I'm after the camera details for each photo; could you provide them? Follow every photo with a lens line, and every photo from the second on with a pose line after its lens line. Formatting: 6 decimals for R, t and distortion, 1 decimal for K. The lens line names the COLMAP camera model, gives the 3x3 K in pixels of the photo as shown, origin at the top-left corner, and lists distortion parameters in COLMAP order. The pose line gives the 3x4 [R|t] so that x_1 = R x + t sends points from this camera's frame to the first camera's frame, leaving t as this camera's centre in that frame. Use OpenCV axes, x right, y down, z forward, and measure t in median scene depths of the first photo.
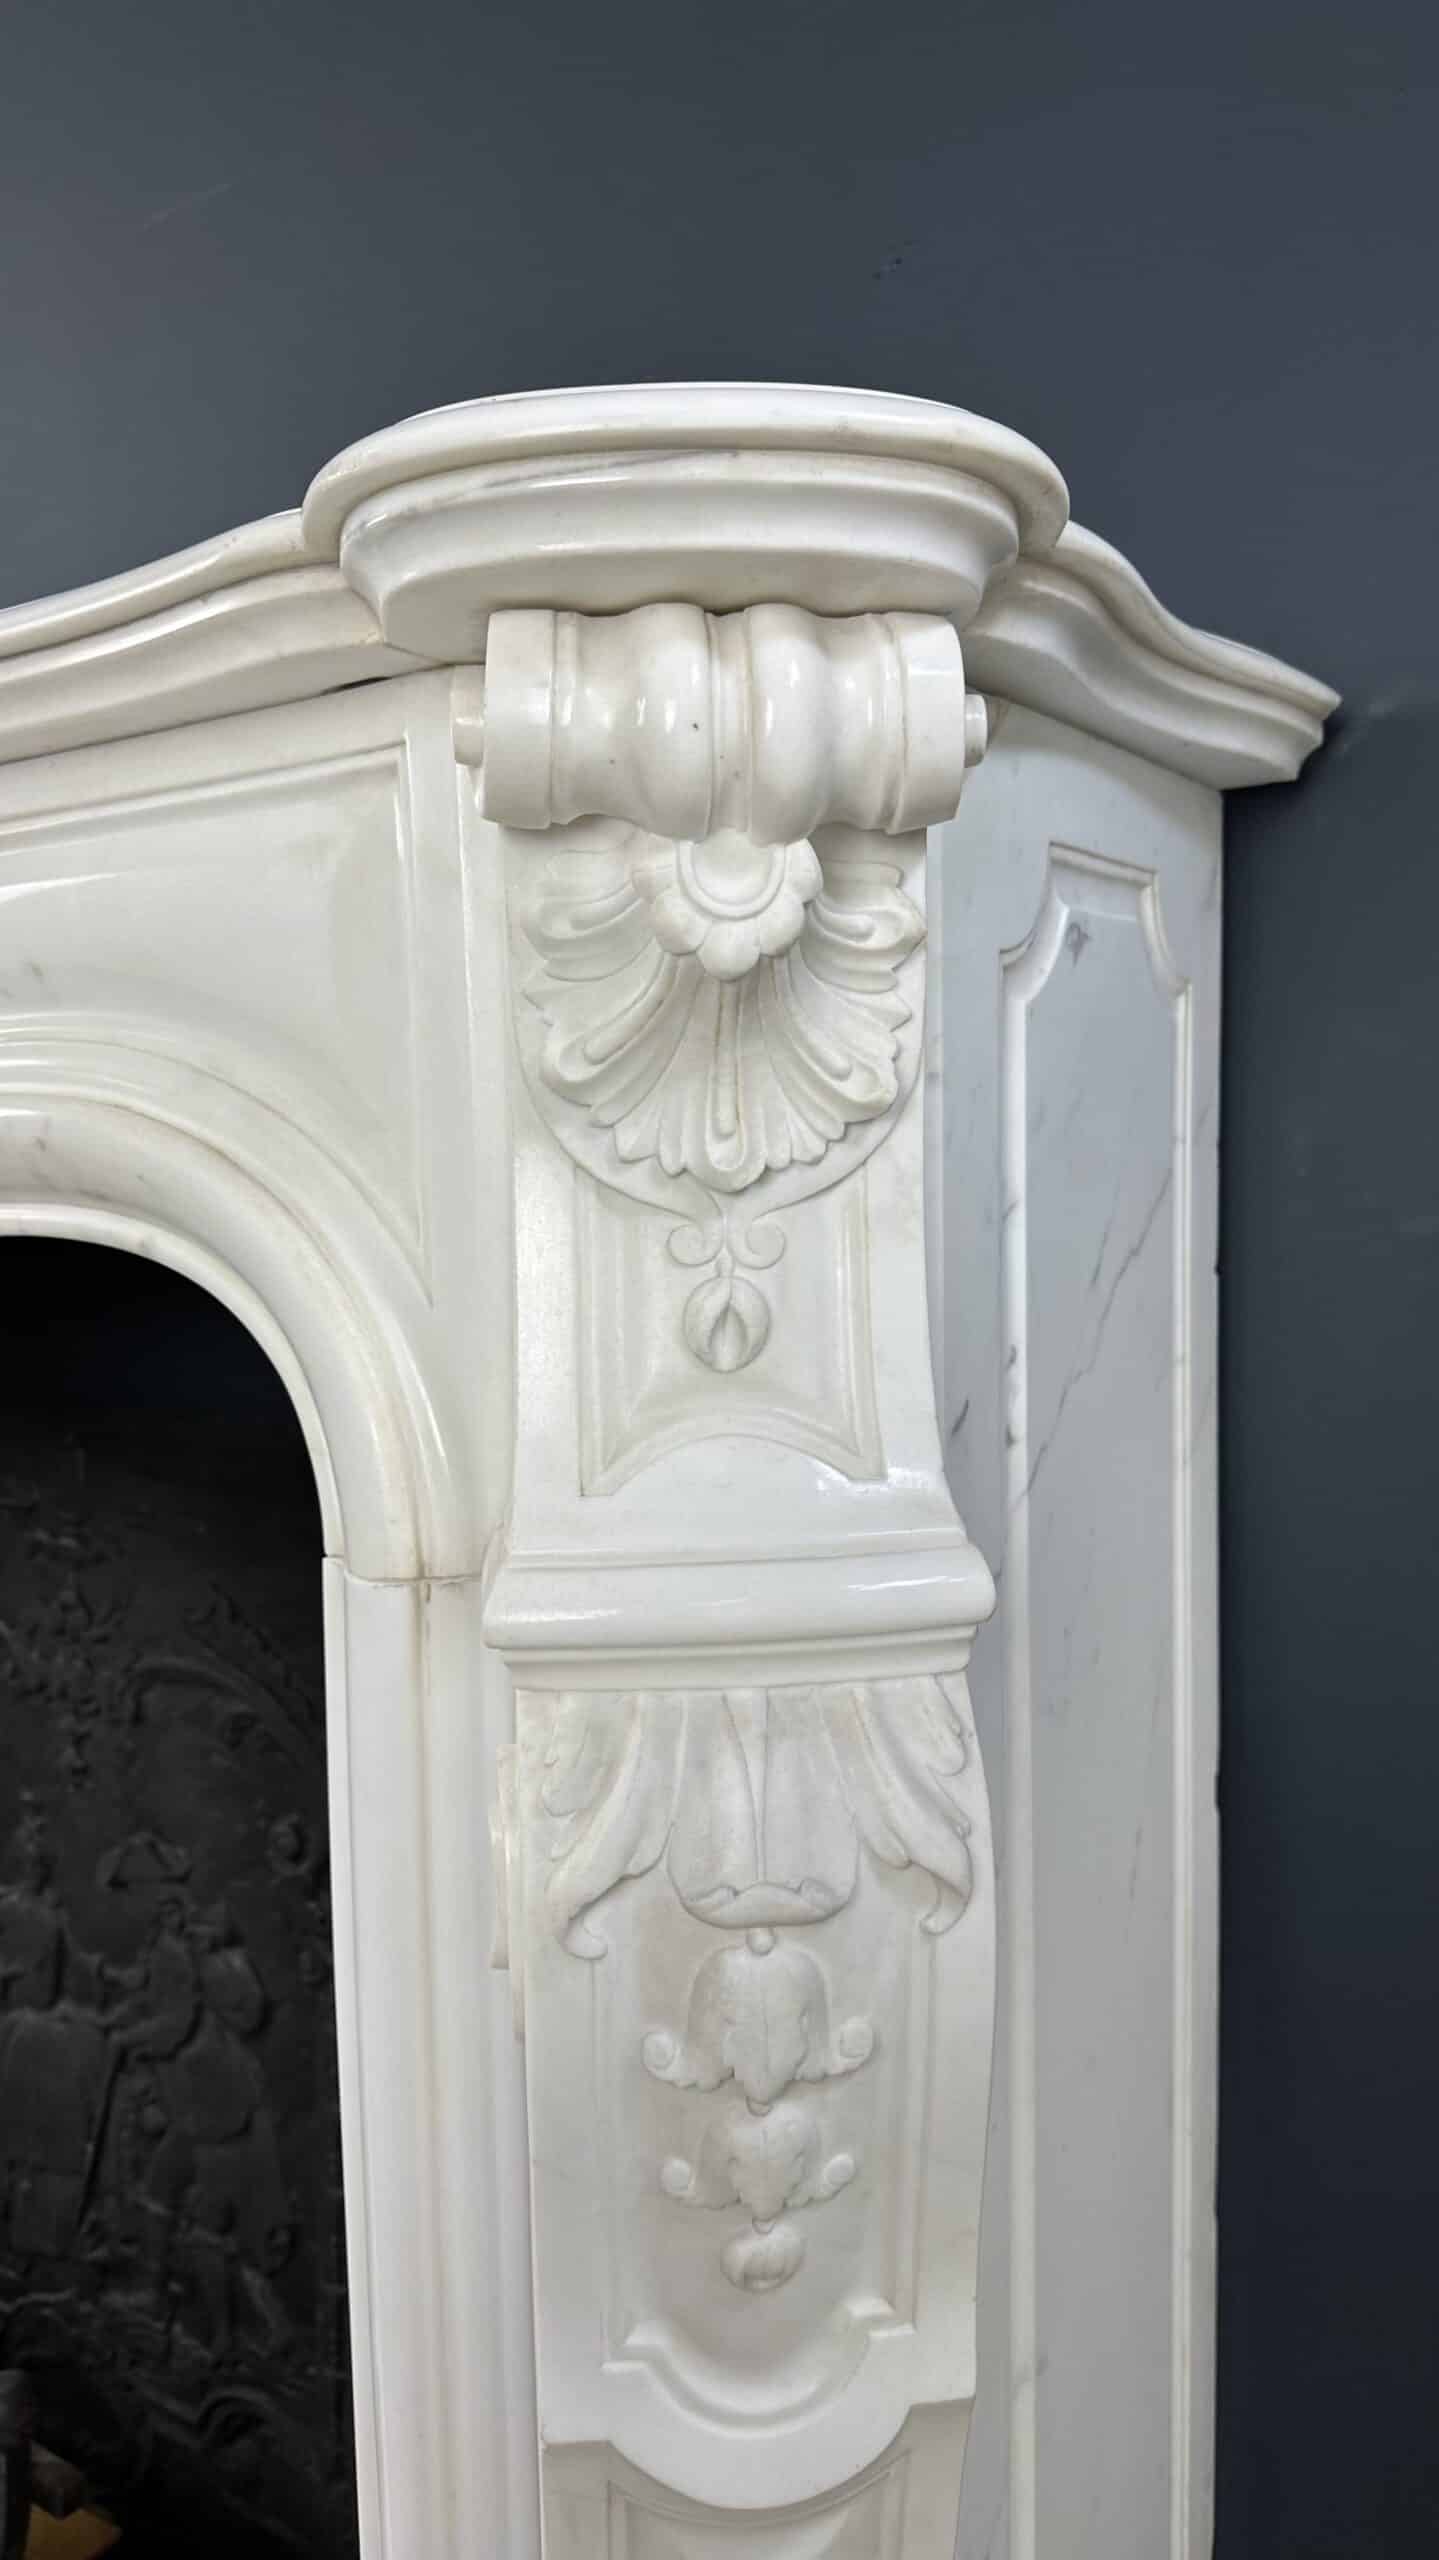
lens RADIAL K [[1799.3, 0, 715.6], [0, 1799.3, 1279.3], [0, 0, 1]] dist [0.127098, -0.199362]
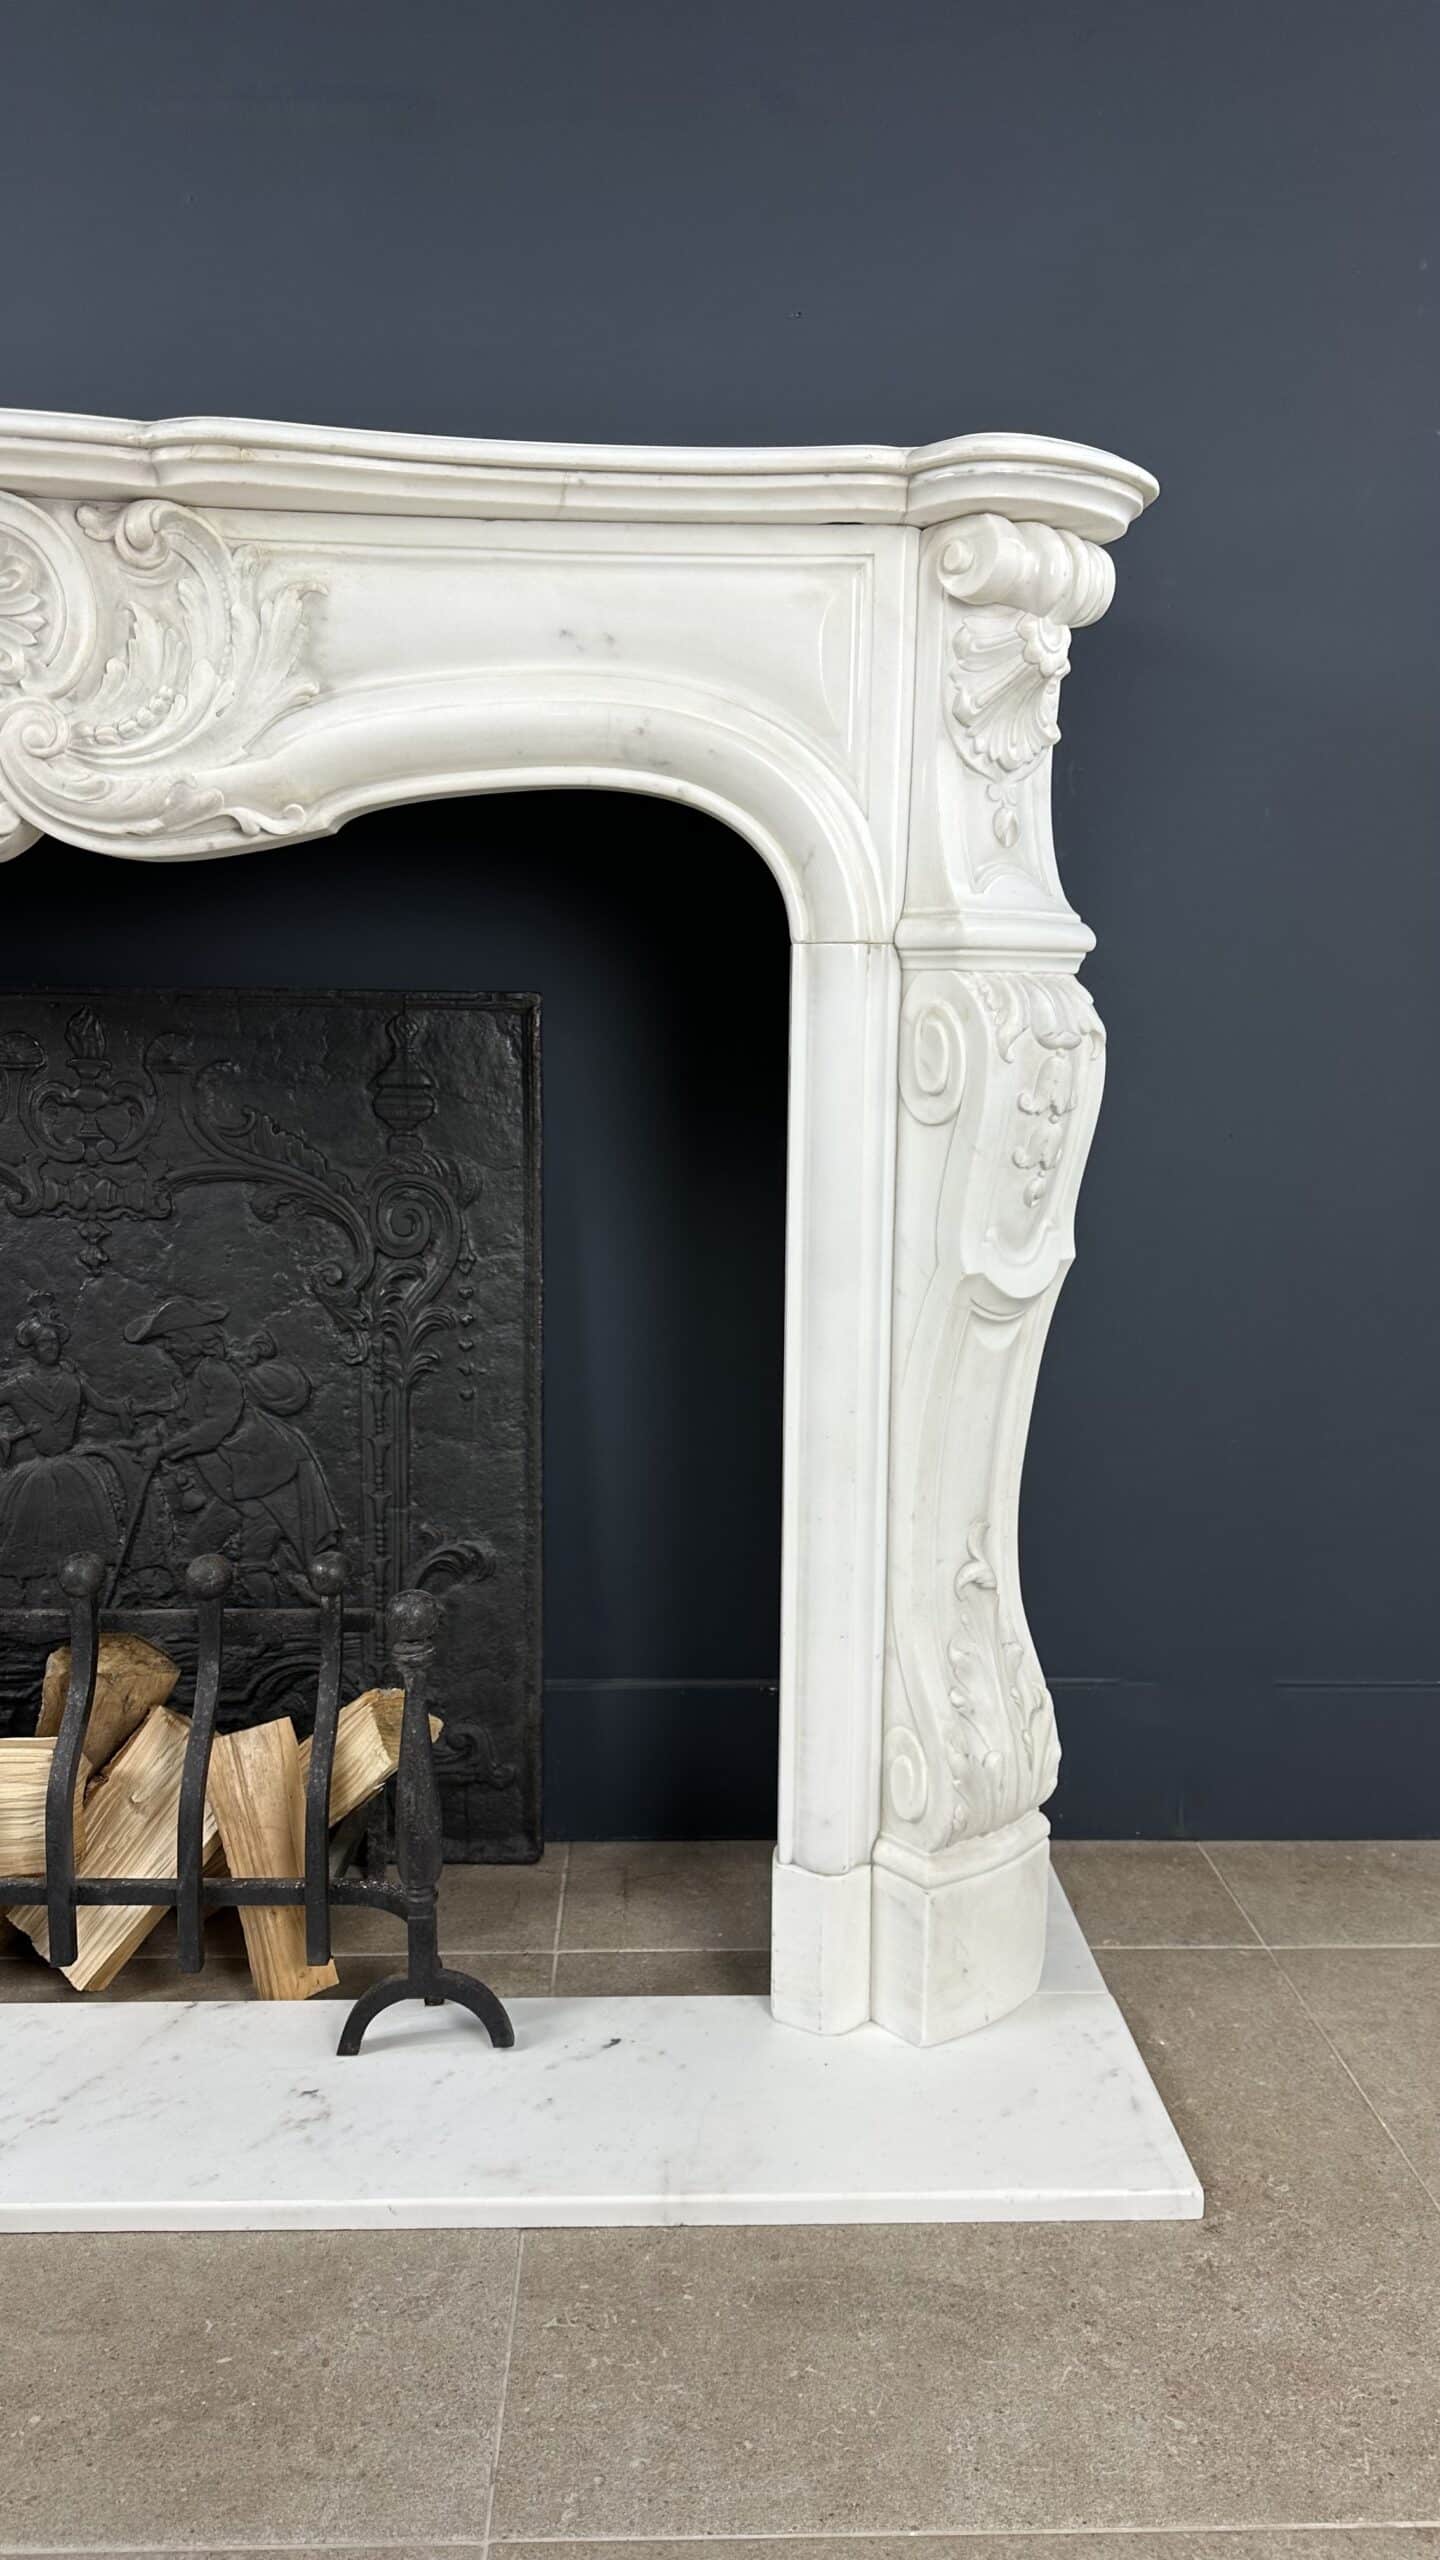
lens RADIAL K [[1799.3, 0, 716.1], [0, 1799.3, 1279.3], [0, 0, 1]] dist [0.127098, -0.199362]
pose [[0.816826, -0.055338, 0.574224, -1.738481], [0.016178, 0.997194, 0.073087, 0.443169], [-0.576658, -0.050410, 0.815429, -0.795507]]
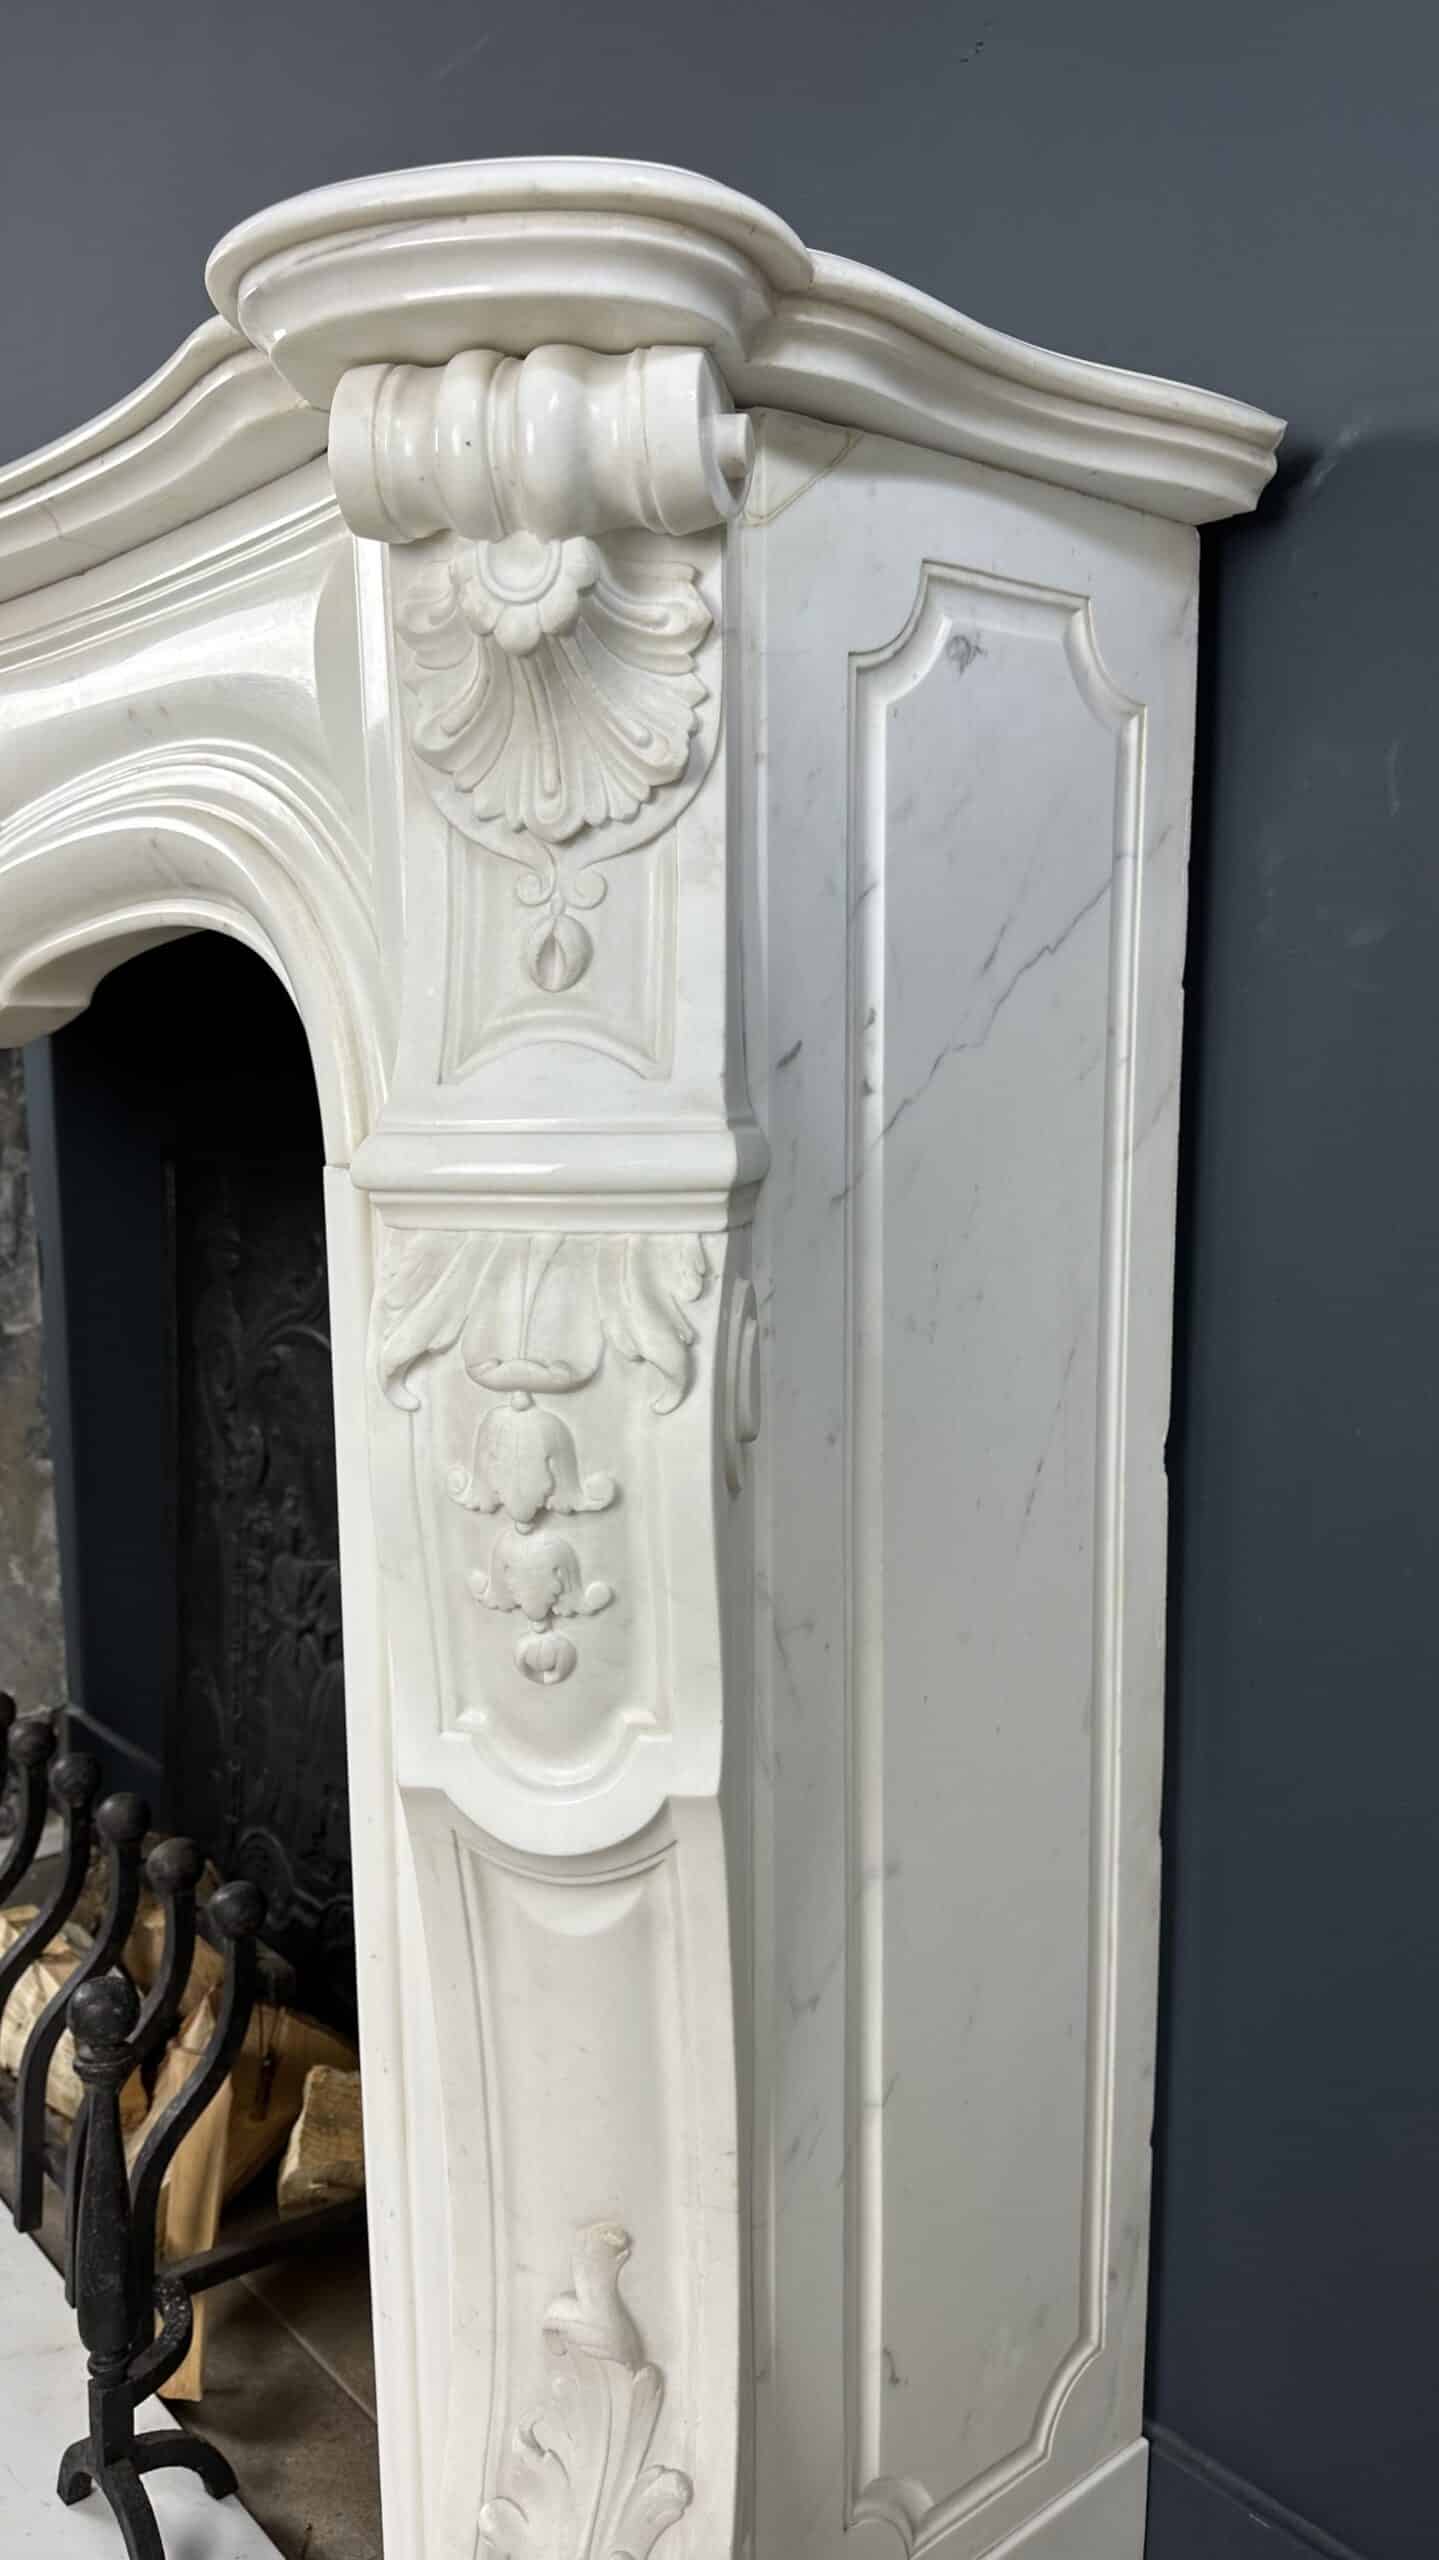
lens RADIAL K [[1866.4, 0, 795.5], [0, 1866.4, 1346.3], [0, 0, 1]] dist [0.040449, -0.007936]
pose [[0.966991, 0.056712, -0.248418, 0.501528], [-0.036046, 0.995559, 0.086966, 0.177402], [0.252247, -0.075141, 0.964741, -0.230893]]
